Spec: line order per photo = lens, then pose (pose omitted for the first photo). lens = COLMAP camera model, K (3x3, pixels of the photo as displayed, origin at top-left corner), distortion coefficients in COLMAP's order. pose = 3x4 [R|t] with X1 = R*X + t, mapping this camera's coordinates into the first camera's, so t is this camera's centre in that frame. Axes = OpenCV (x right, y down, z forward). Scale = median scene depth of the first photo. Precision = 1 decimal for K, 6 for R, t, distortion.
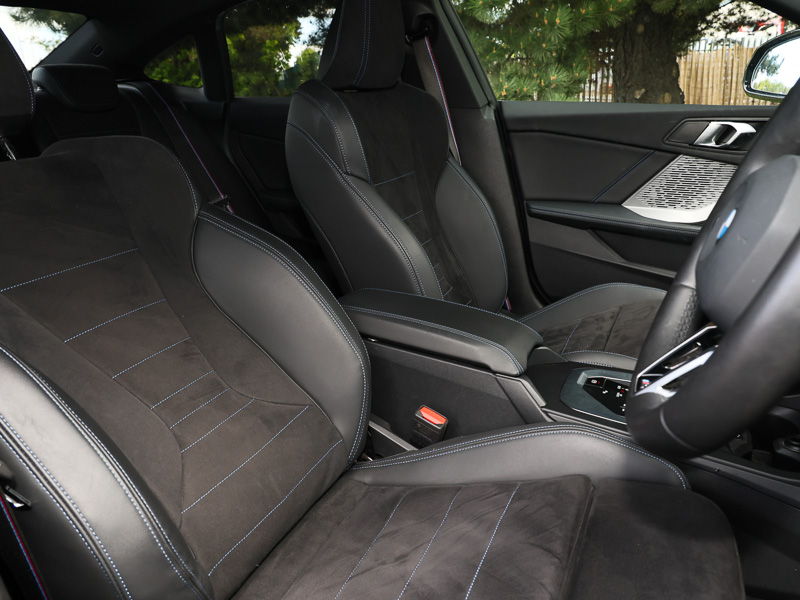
lens RADIAL K [[651.3, 0, 409.5], [0, 651.3, 297.7], [0, 0, 1]] dist [0.002846, 0.001161]
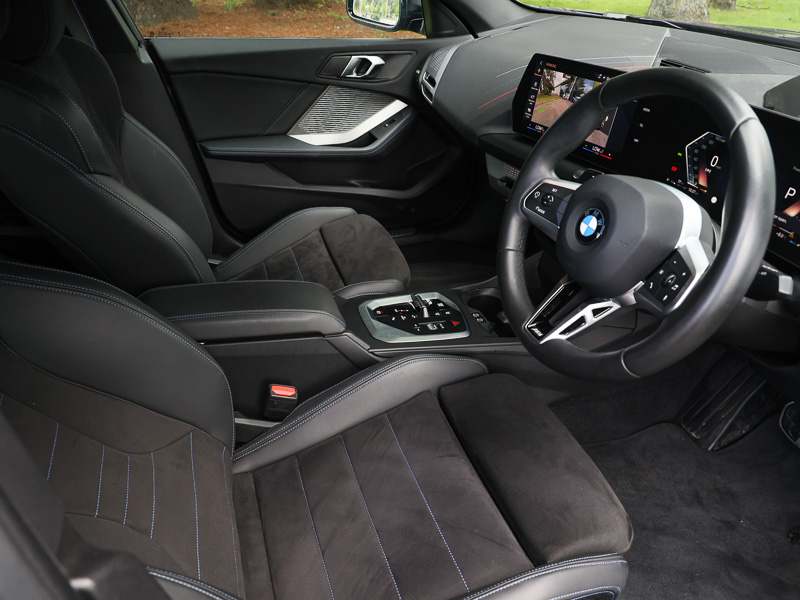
lens RADIAL K [[634.3, 0, 400.0], [0, 634.3, 300.0], [0, 0, 1]] dist [0.000340, -0.001350]
pose [[0.734041, -0.309480, 0.604489, -0.289372], [0.168510, 0.945291, 0.279336, -0.158257], [-0.657867, -0.103182, 0.746033, 0.053954]]
